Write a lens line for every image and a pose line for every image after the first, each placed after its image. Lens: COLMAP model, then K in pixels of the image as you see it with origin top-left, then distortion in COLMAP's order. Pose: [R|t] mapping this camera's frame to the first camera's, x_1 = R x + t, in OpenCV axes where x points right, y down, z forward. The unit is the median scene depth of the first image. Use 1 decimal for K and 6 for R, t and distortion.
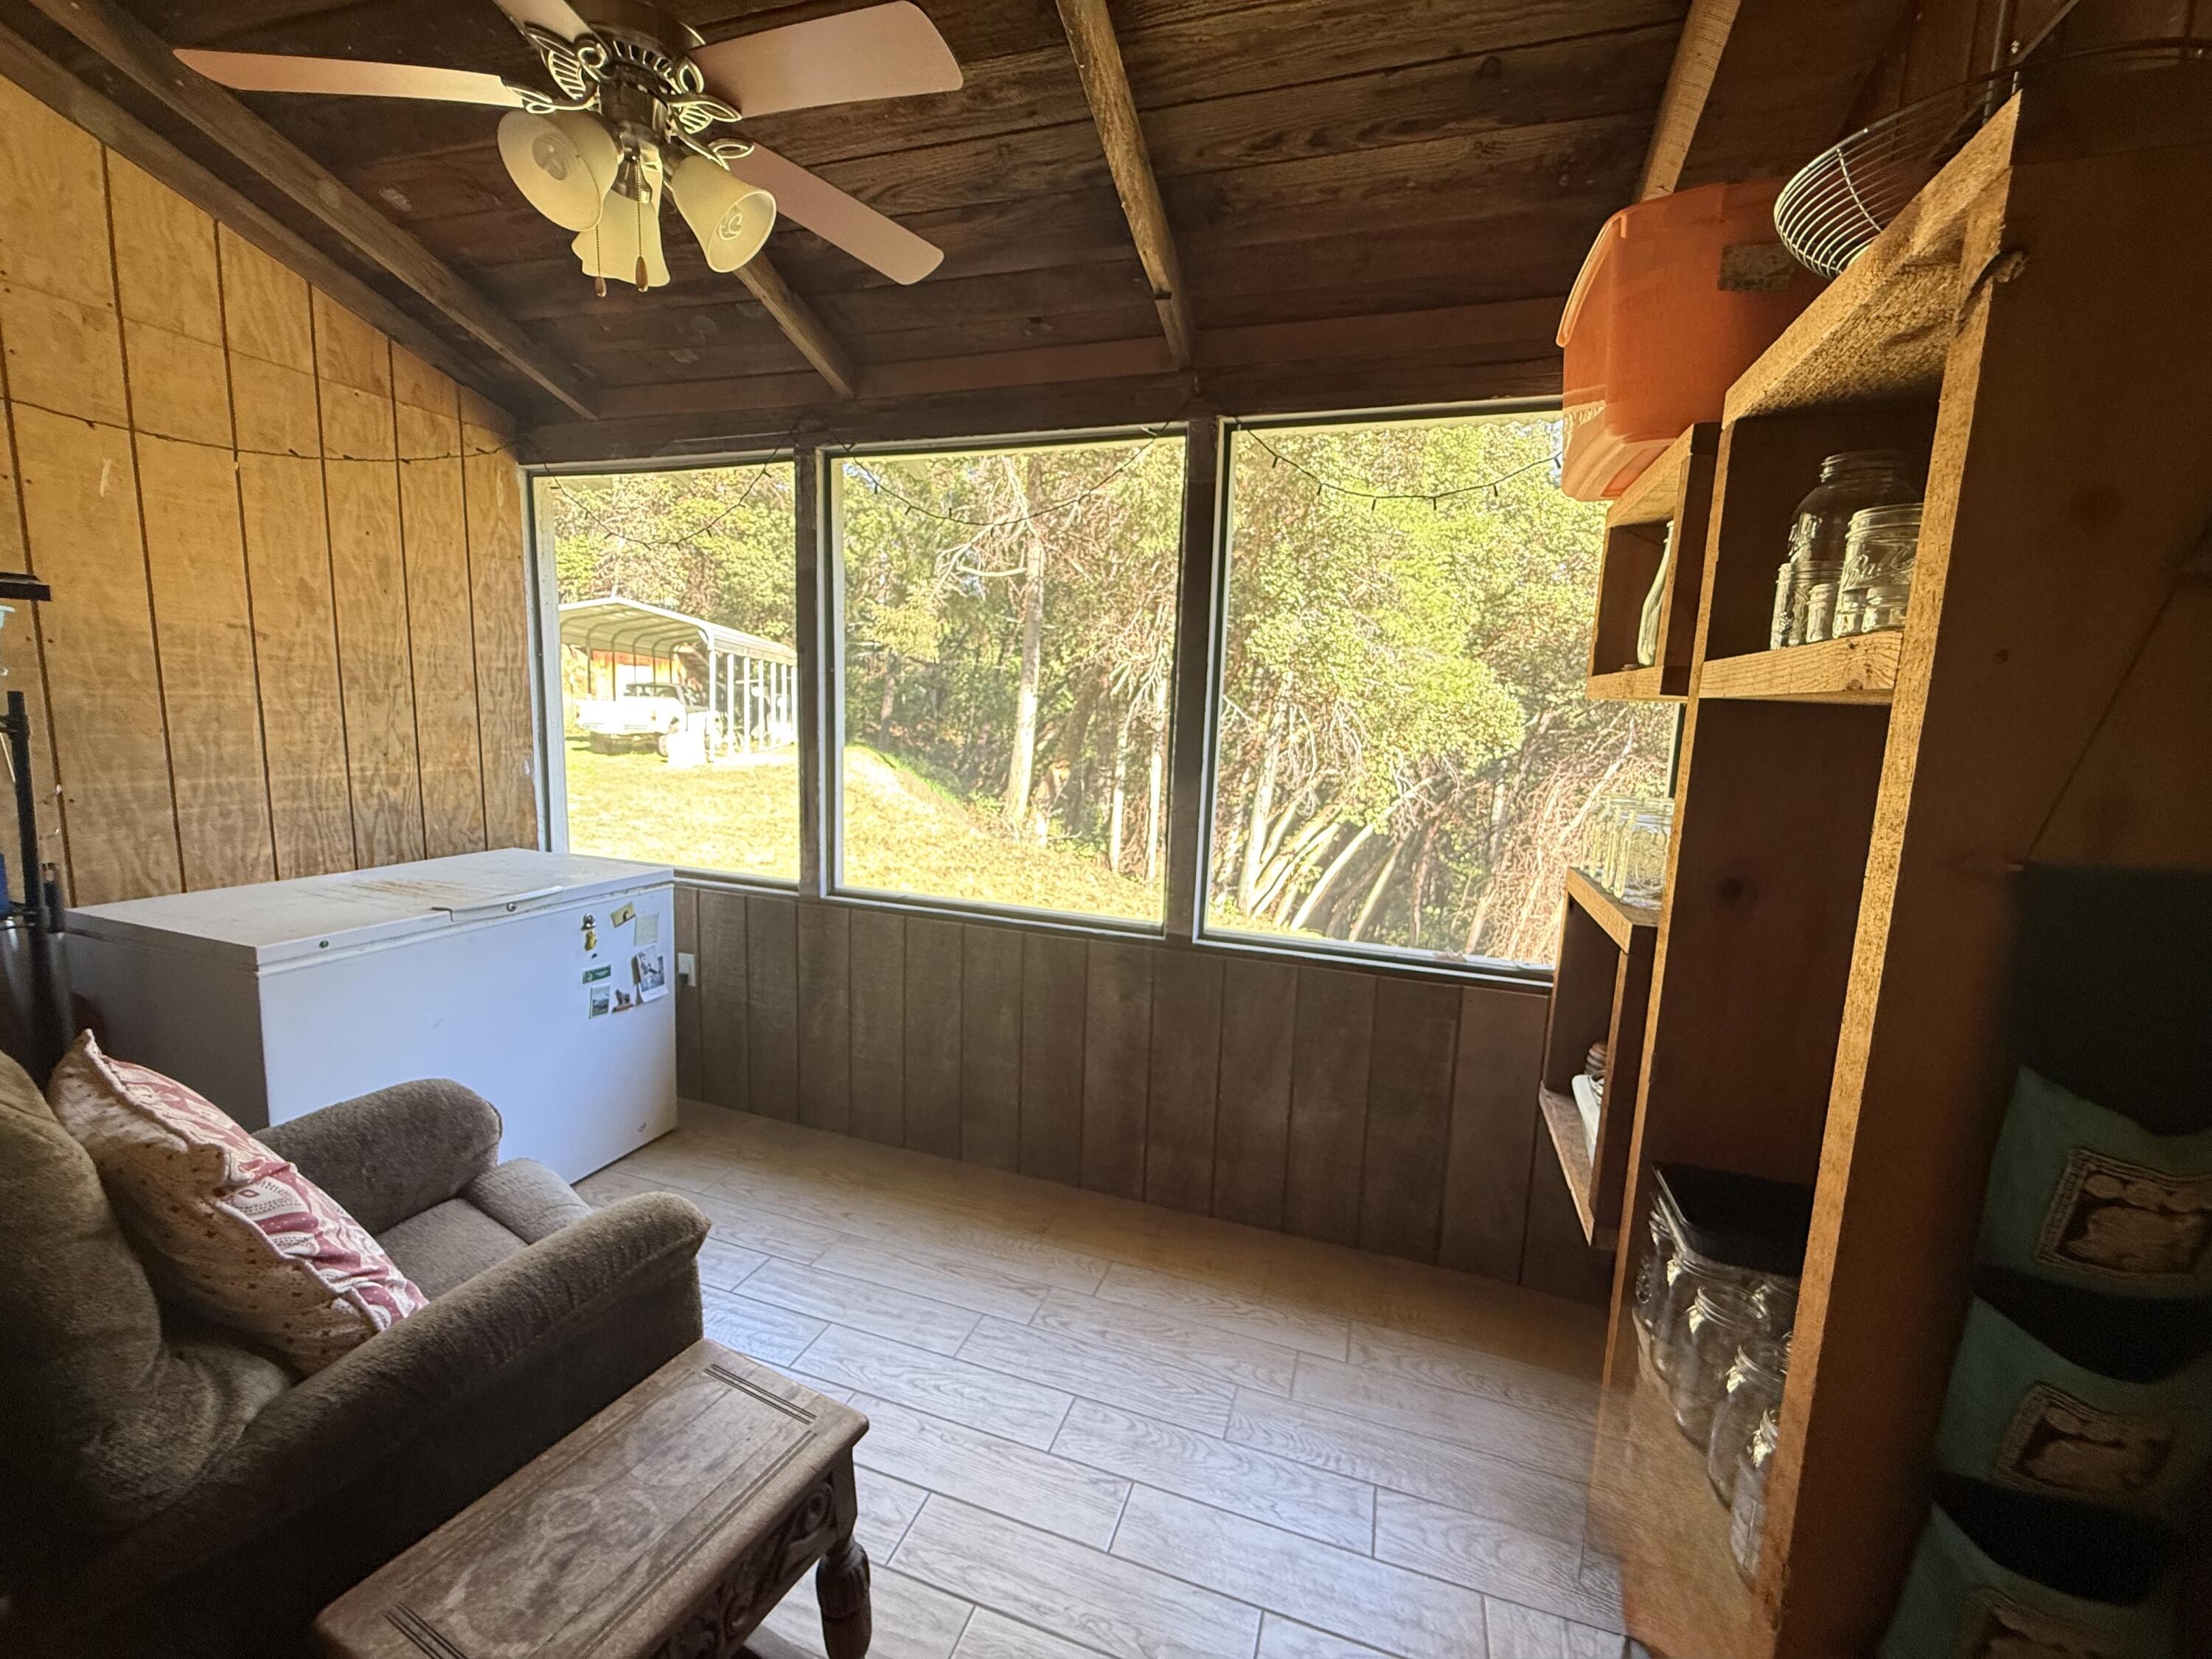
lens RADIAL K [[886.6, 0, 1106.0], [0, 886.6, 829.5], [0, 0, 1]] dist [-0.000876, -0.000032]
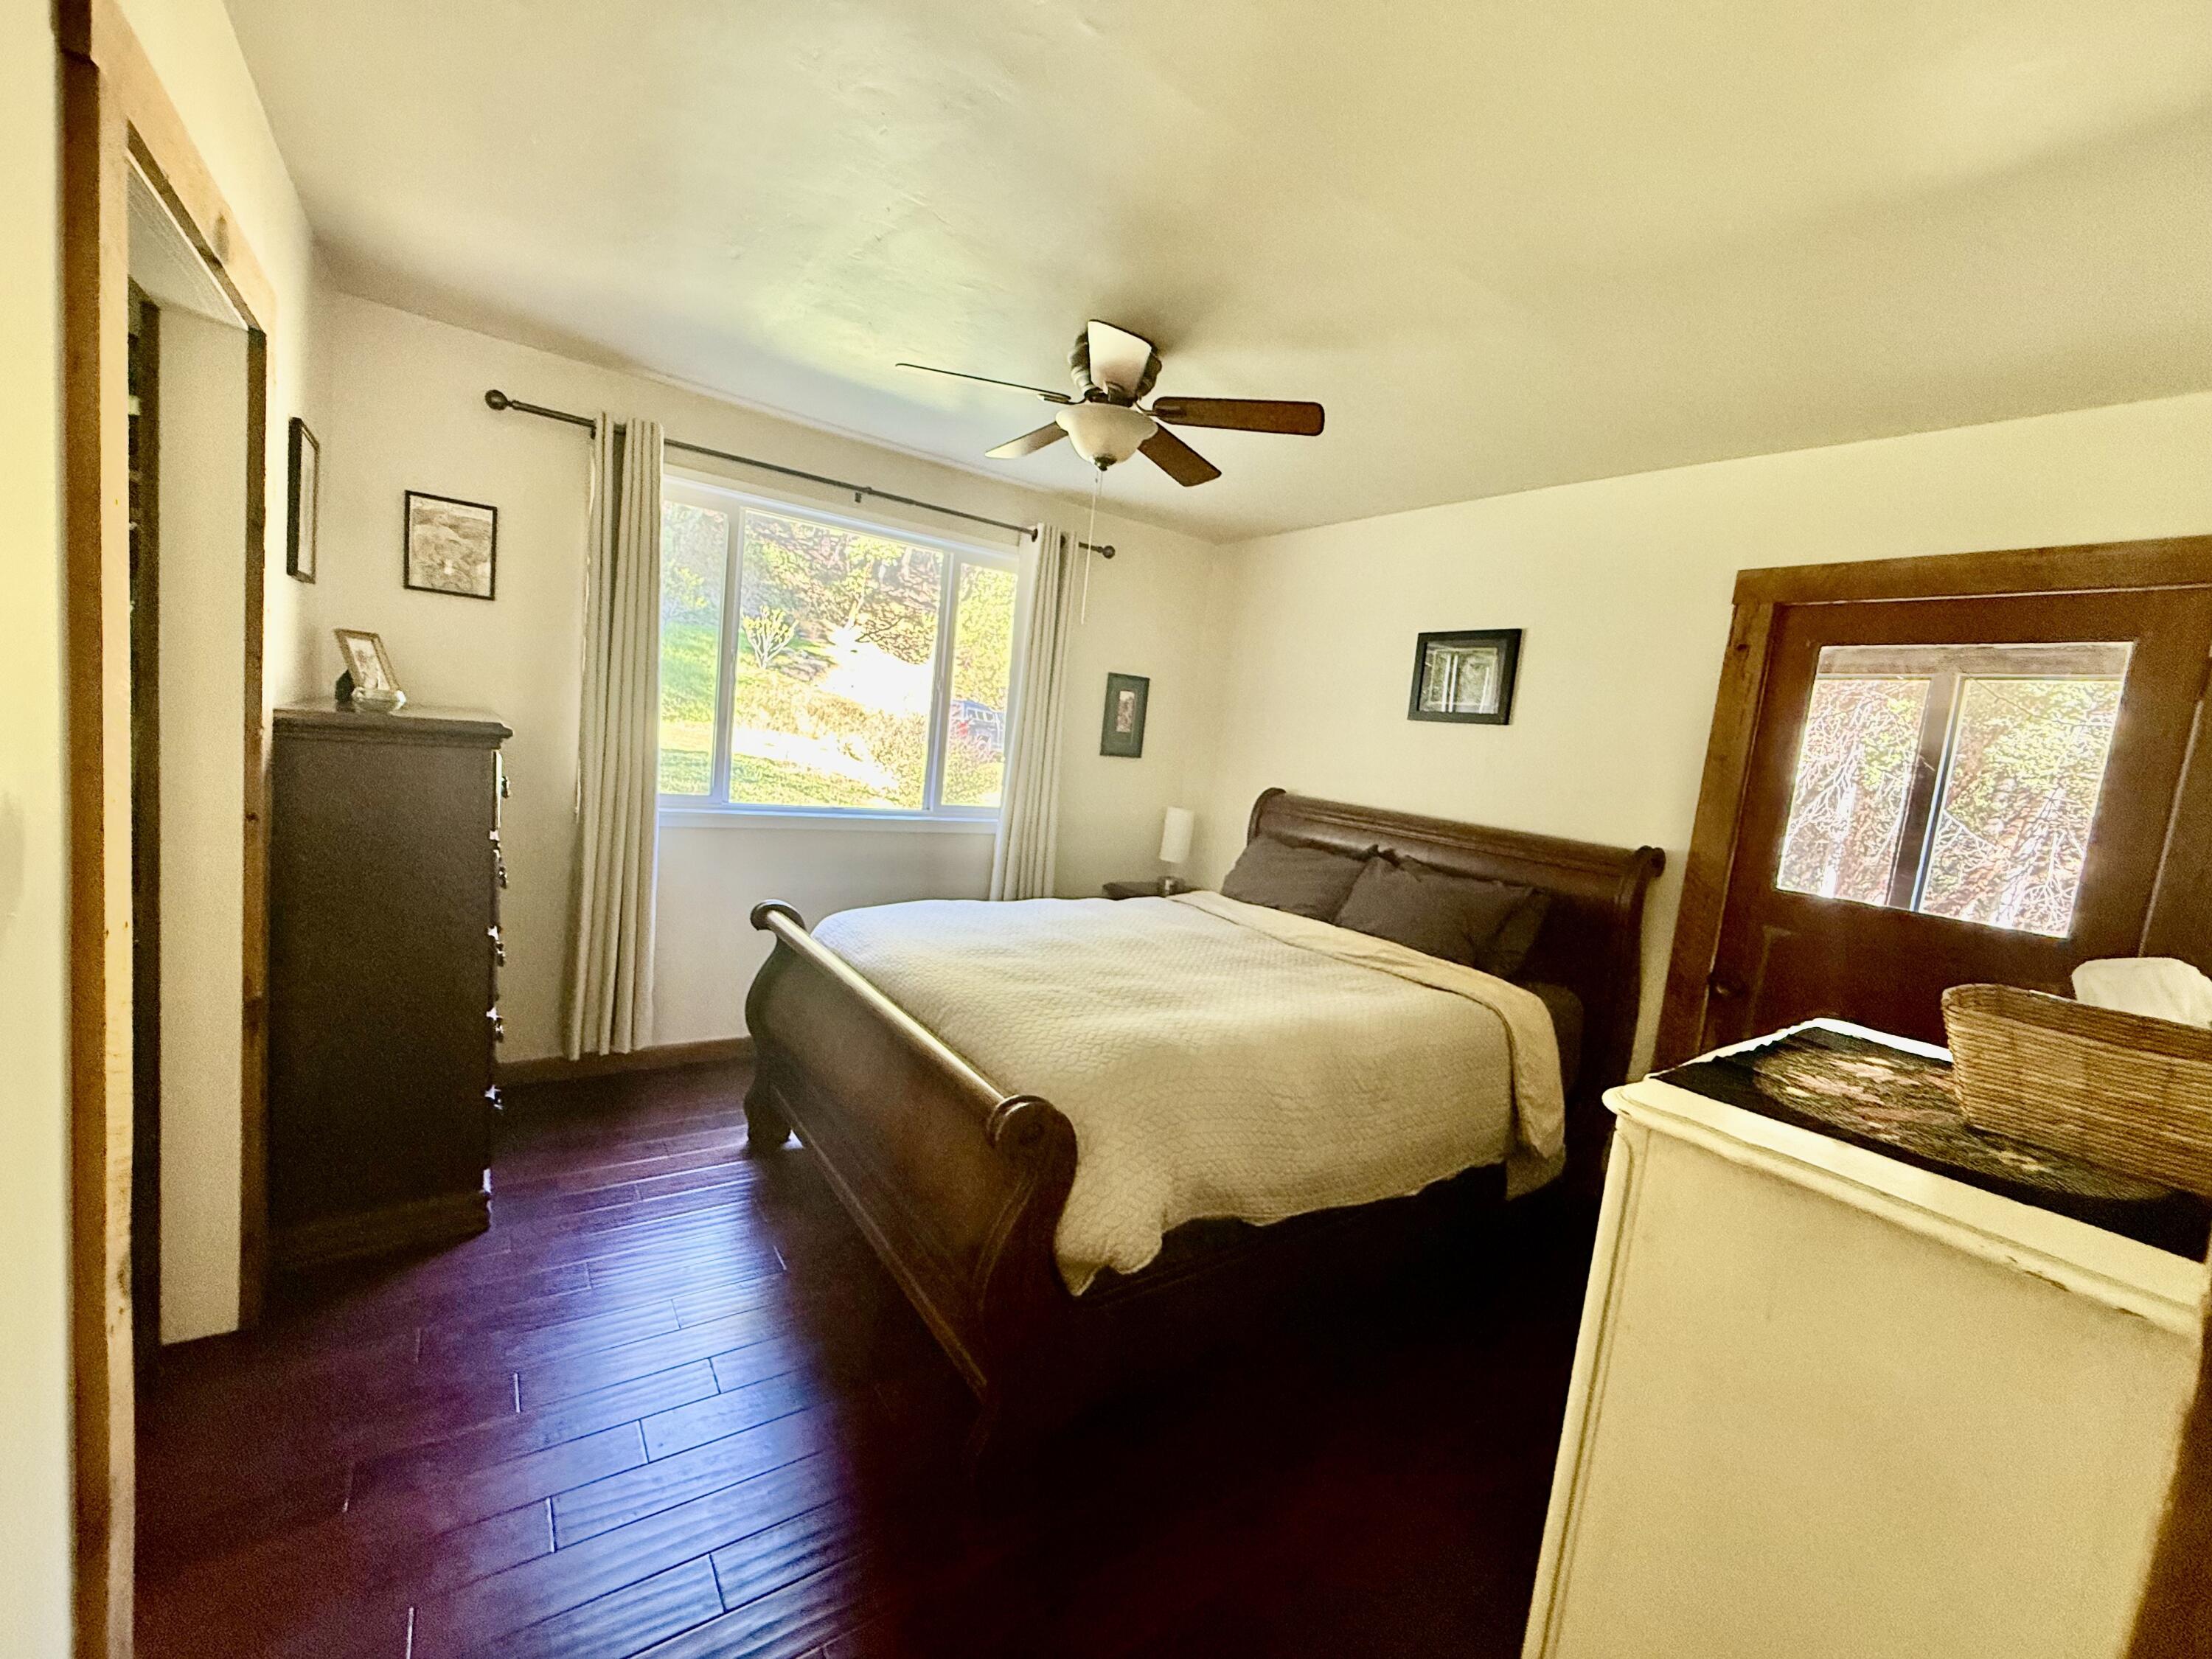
lens RADIAL K [[886.6, 0, 1106.0], [0, 886.6, 829.5], [0, 0, 1]] dist [-0.000876, -0.000032]
pose [[0.806369, 0.114566, -0.580210, -0.016932], [-0.159844, 0.986765, -0.027306, 0.016593], [0.569402, 0.114762, 0.814009, -0.129087]]
